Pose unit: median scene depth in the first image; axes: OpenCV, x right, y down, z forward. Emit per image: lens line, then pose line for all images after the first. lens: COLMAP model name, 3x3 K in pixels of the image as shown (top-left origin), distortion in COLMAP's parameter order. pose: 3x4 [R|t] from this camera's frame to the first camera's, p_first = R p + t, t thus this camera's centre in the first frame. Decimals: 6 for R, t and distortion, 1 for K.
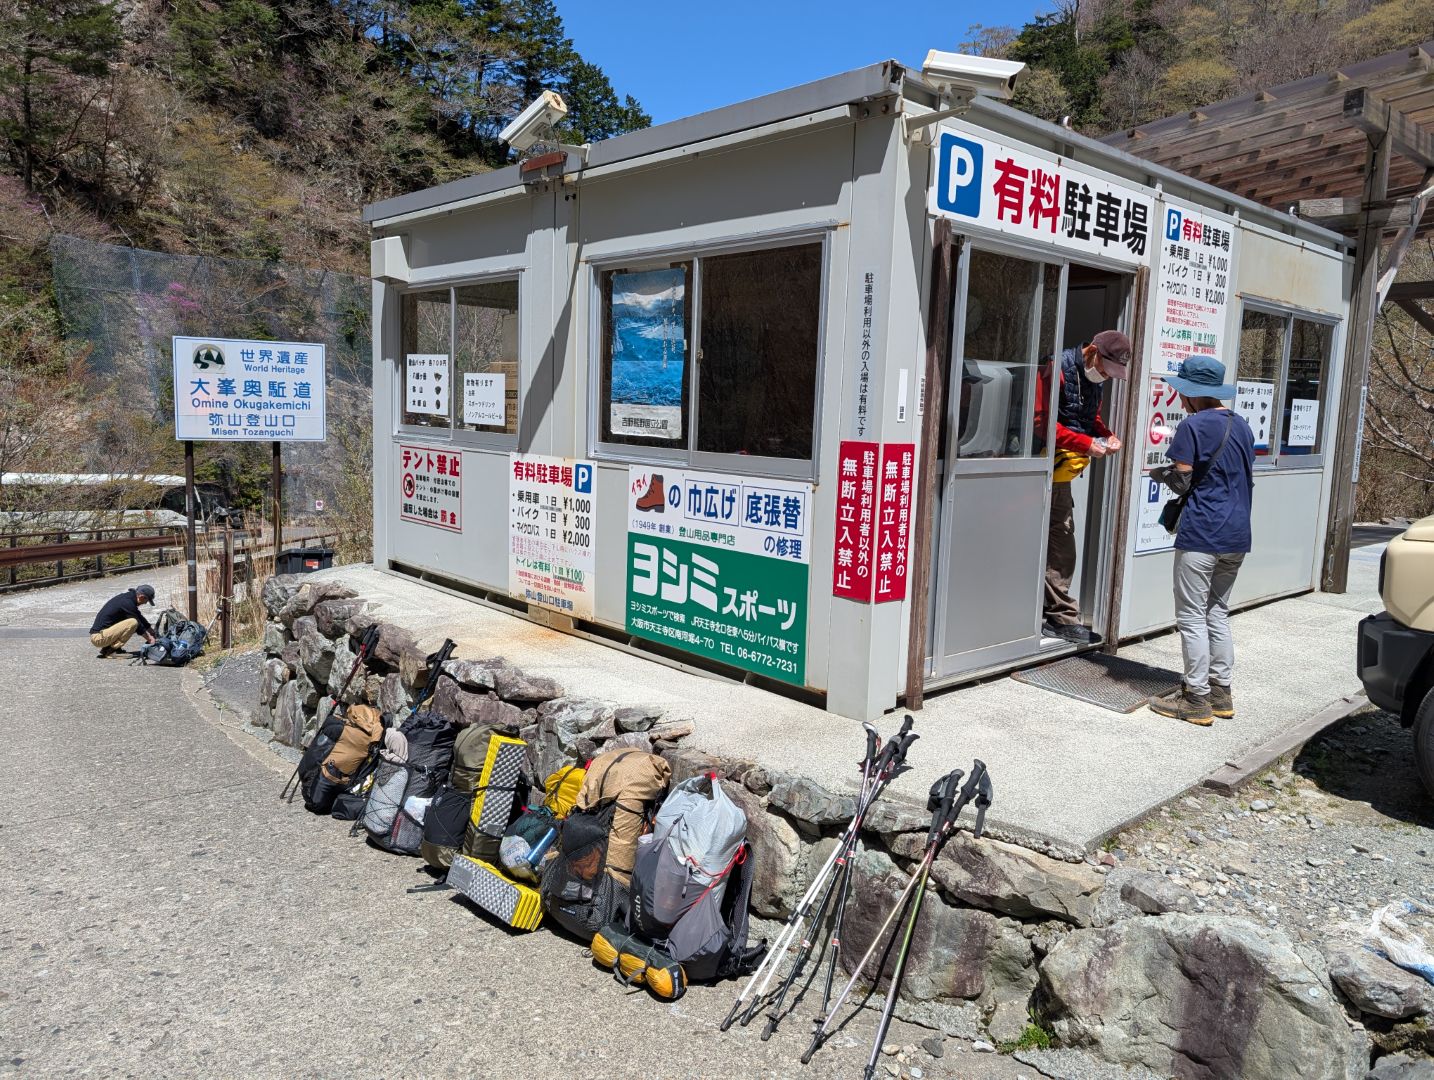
lens RADIAL K [[1029.3, 0, 709.0], [0, 1029.3, 534.4], [0, 0, 1]] dist [0.008996, -0.001967]
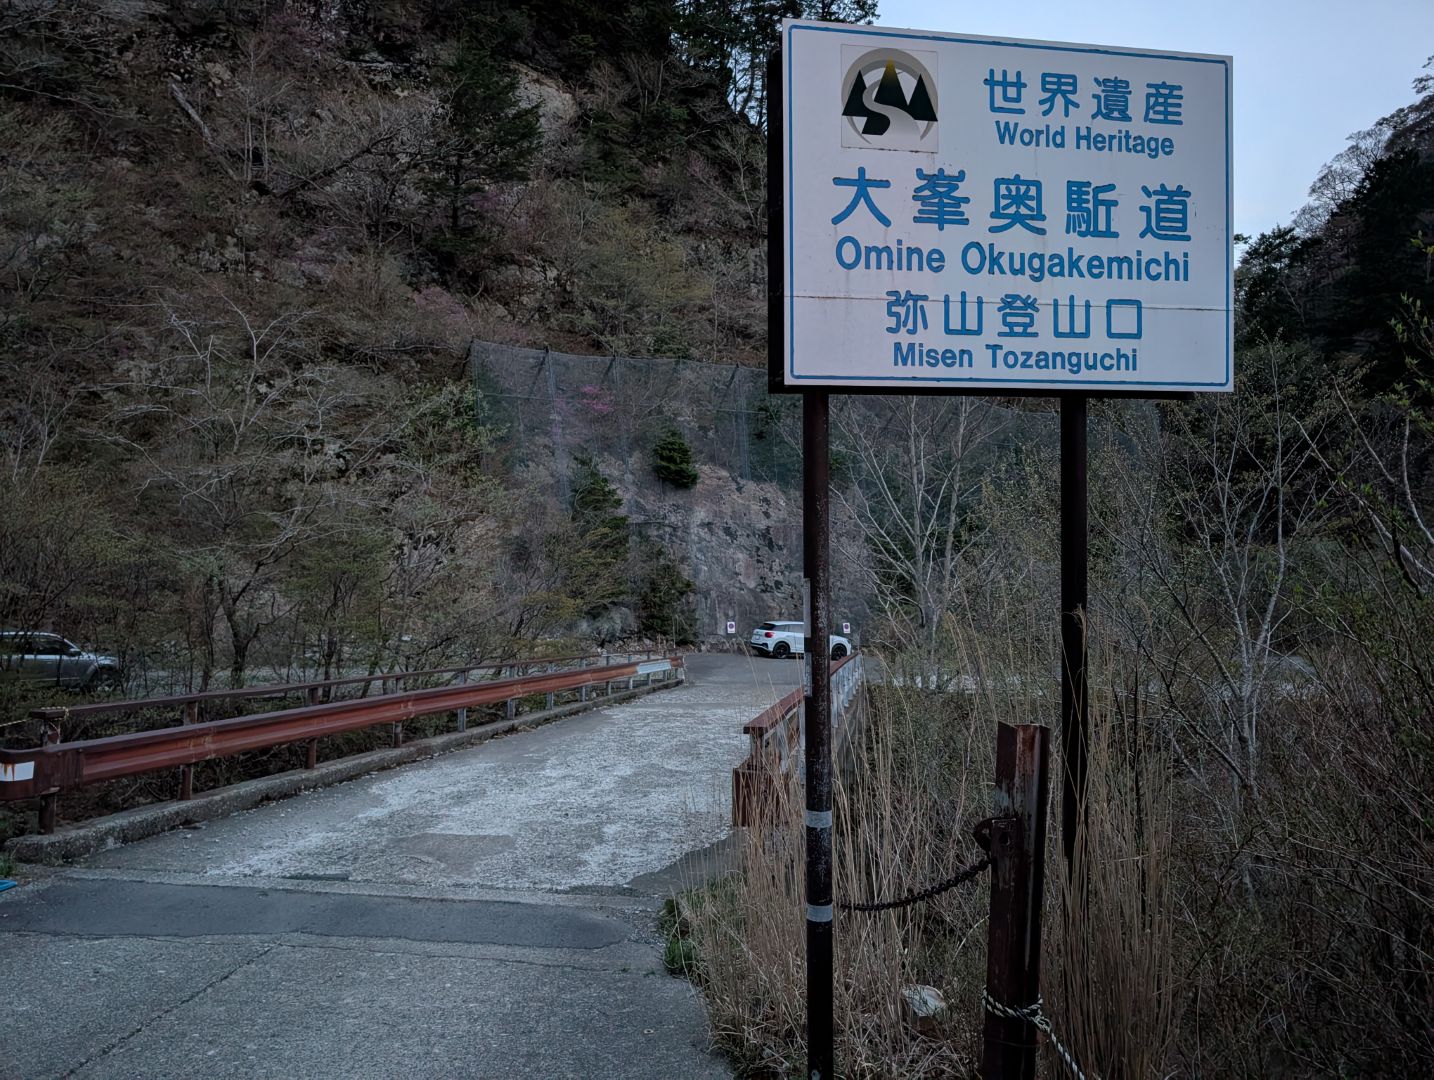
lens RADIAL K [[1029.3, 0, 717.2], [0, 1029.3, 536.6], [0, 0, 1]] dist [0.008996, -0.001967]
pose [[0.945392, -0.034705, -0.324082, -0.430733], [-0.003103, 0.993312, -0.115422, -0.016831], [0.325920, 0.110125, 0.938961, 0.711906]]
